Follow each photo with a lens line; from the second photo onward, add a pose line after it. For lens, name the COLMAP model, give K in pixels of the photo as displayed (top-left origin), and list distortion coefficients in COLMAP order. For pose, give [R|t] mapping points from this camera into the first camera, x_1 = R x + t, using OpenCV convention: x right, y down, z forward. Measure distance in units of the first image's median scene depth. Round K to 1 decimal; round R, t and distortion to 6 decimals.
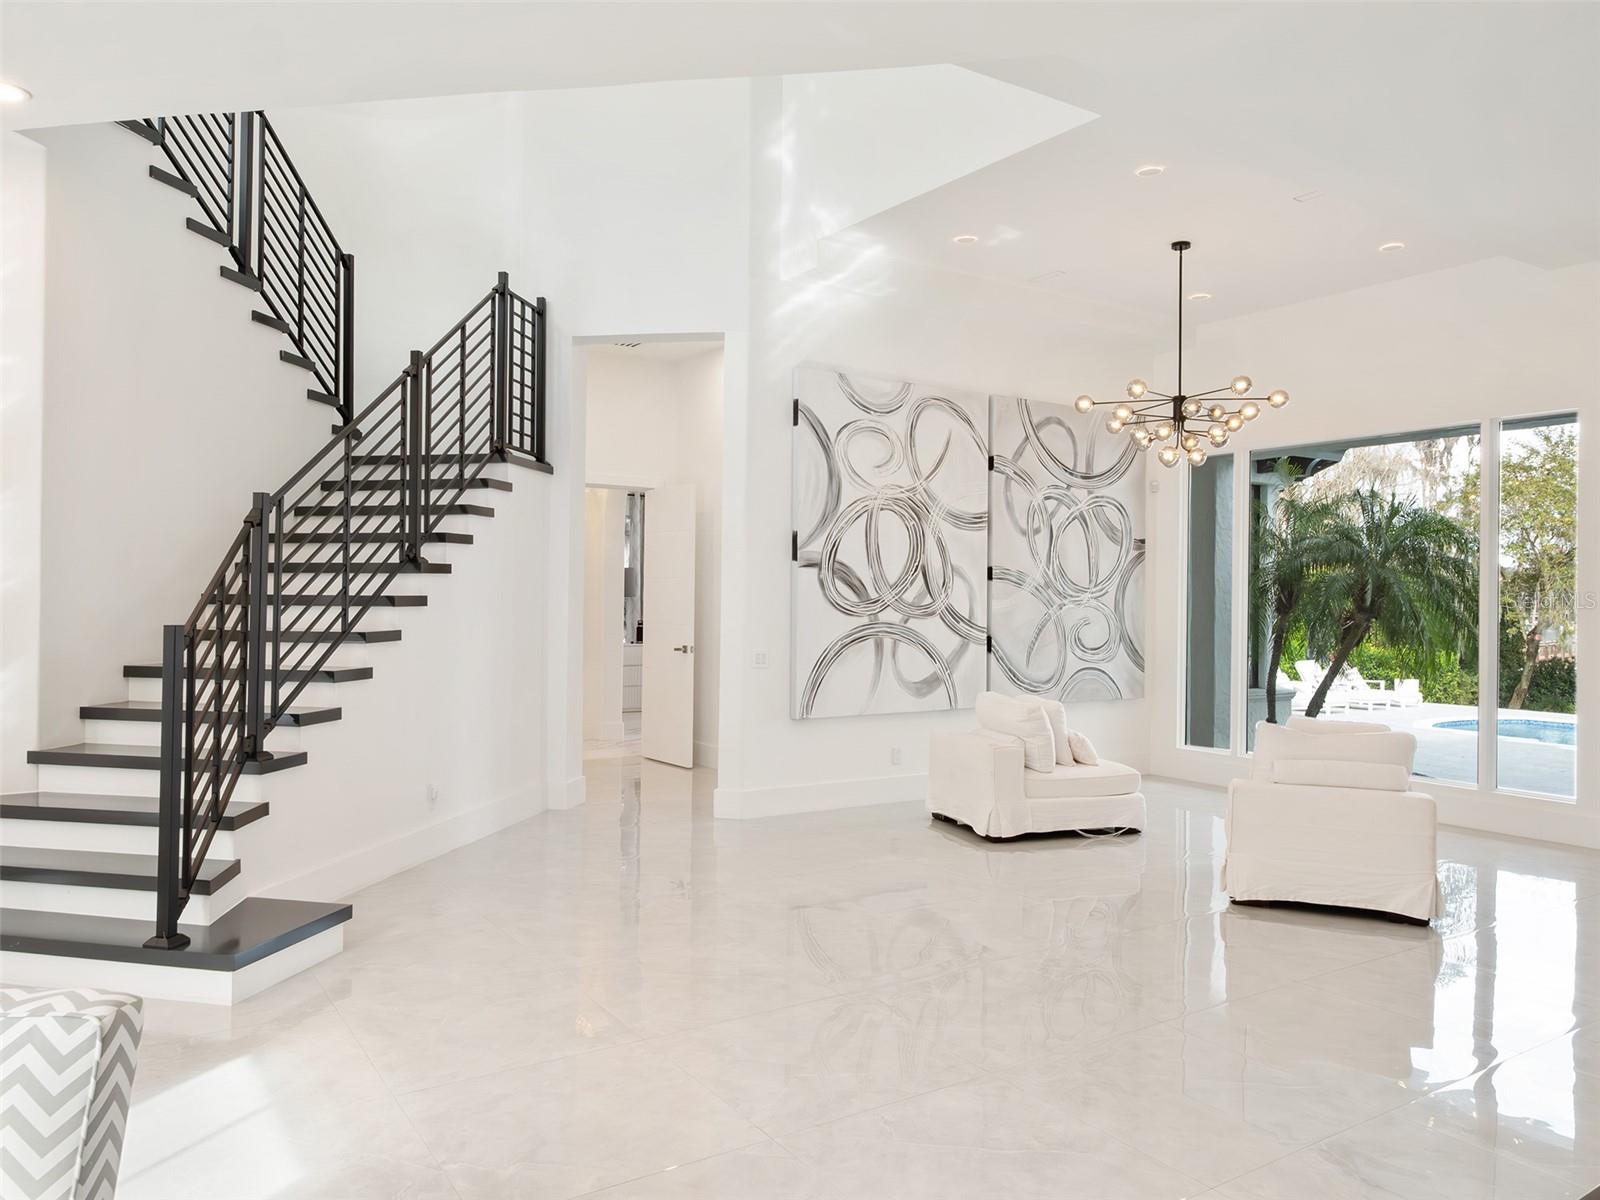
lens RADIAL K [[1131.7, 0, 806.4], [0, 1131.7, 594.8], [0, 0, 1]] dist [0.007863, 0.000647]
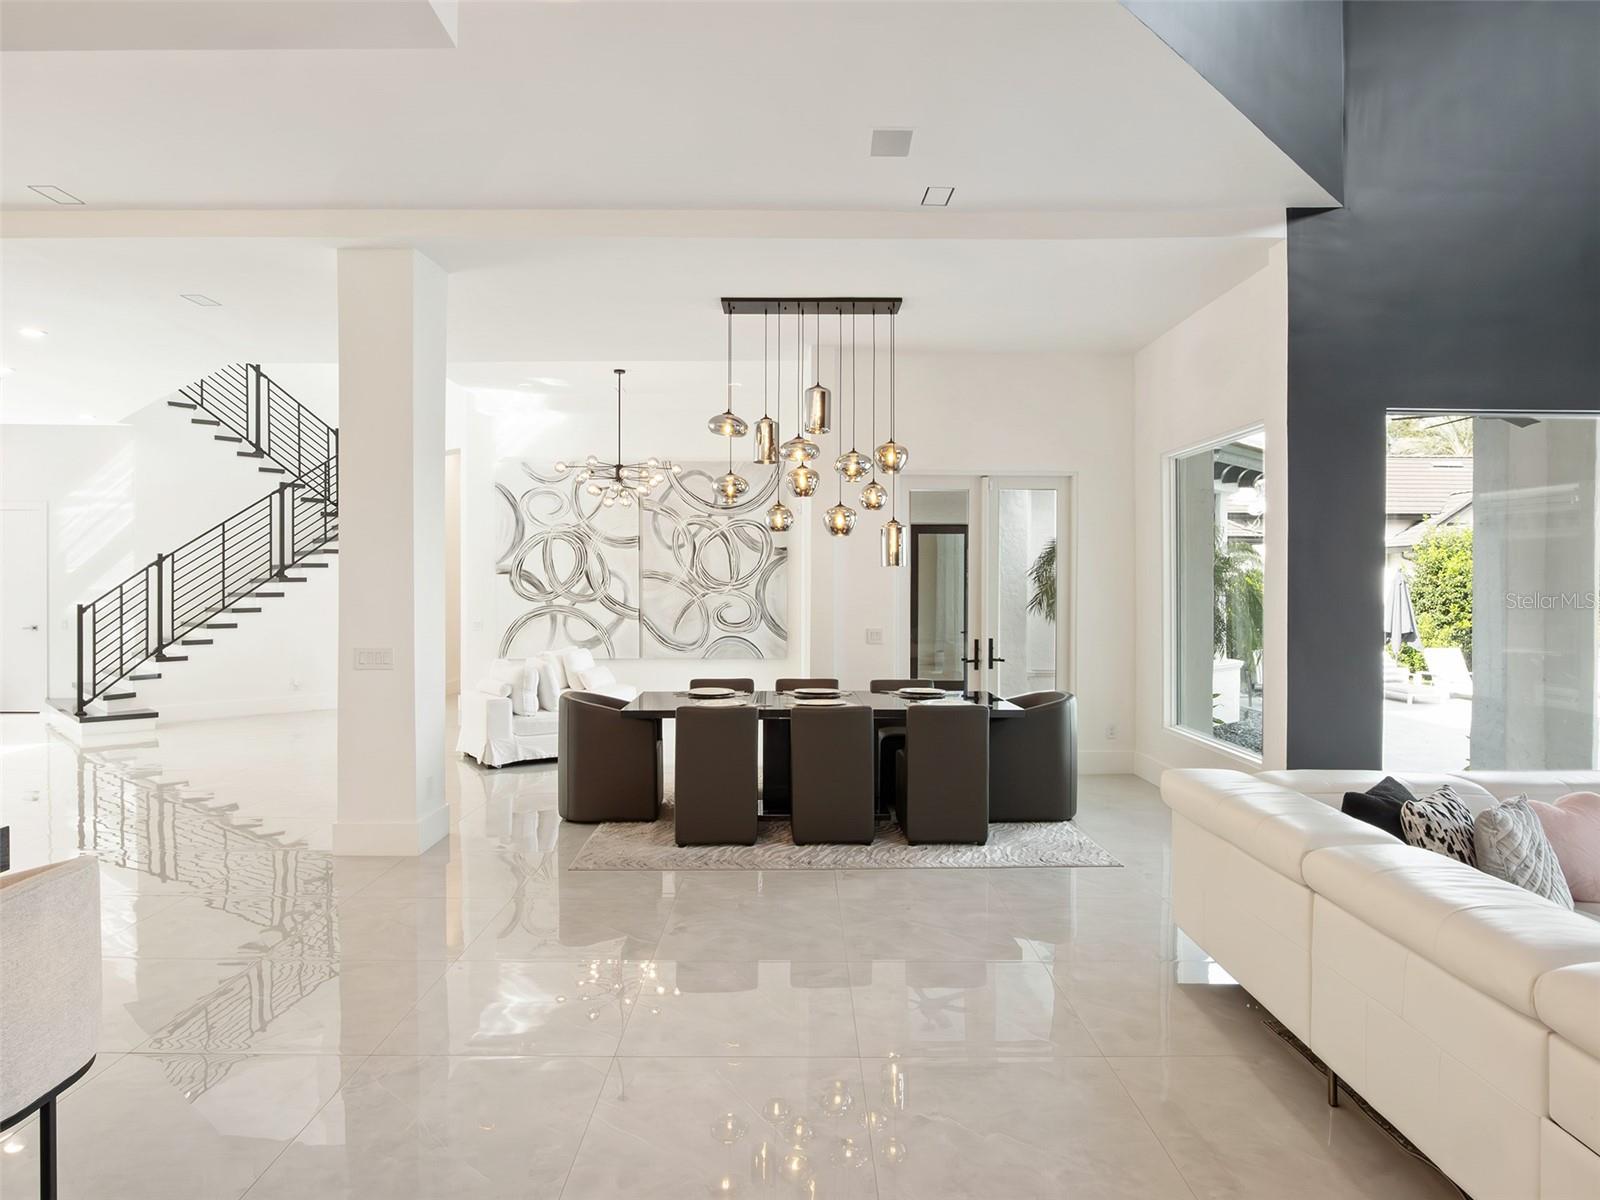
lens RADIAL K [[968.2, 0, 798.3], [0, 968.2, 594.1], [0, 0, 1]] dist [-0.028313, 0.007127]
pose [[0.835845, -0.007489, -0.548915, 1.135914], [0.011008, 0.999935, 0.003120, 0.007132], [0.548856, -0.008651, 0.835872, -0.013215]]
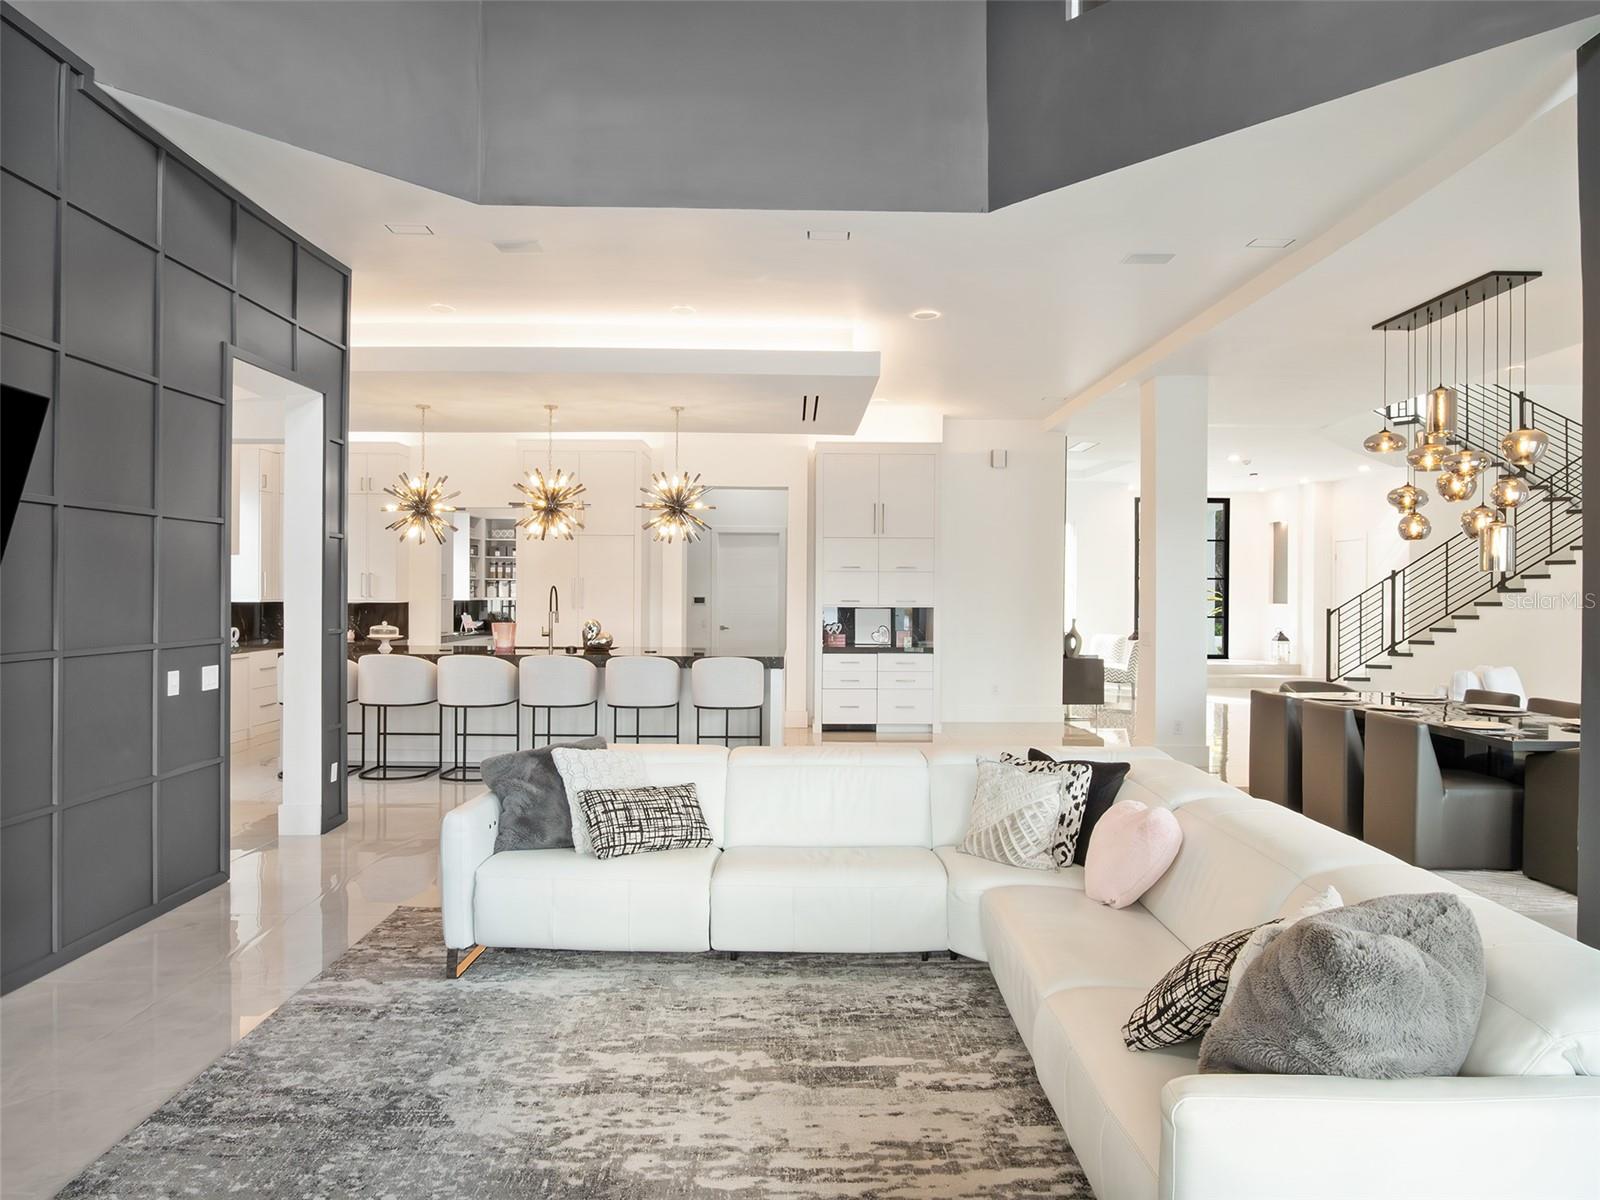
lens RADIAL K [[968.2, 0, 795.5], [0, 968.2, 597.6], [0, 0, 1]] dist [-0.028313, 0.007127]
pose [[-0.548510, -0.012645, -0.836049, 1.621848], [-0.010615, 0.999910, -0.008159, 0.017932], [0.836077, 0.004399, -0.548595, 0.635000]]
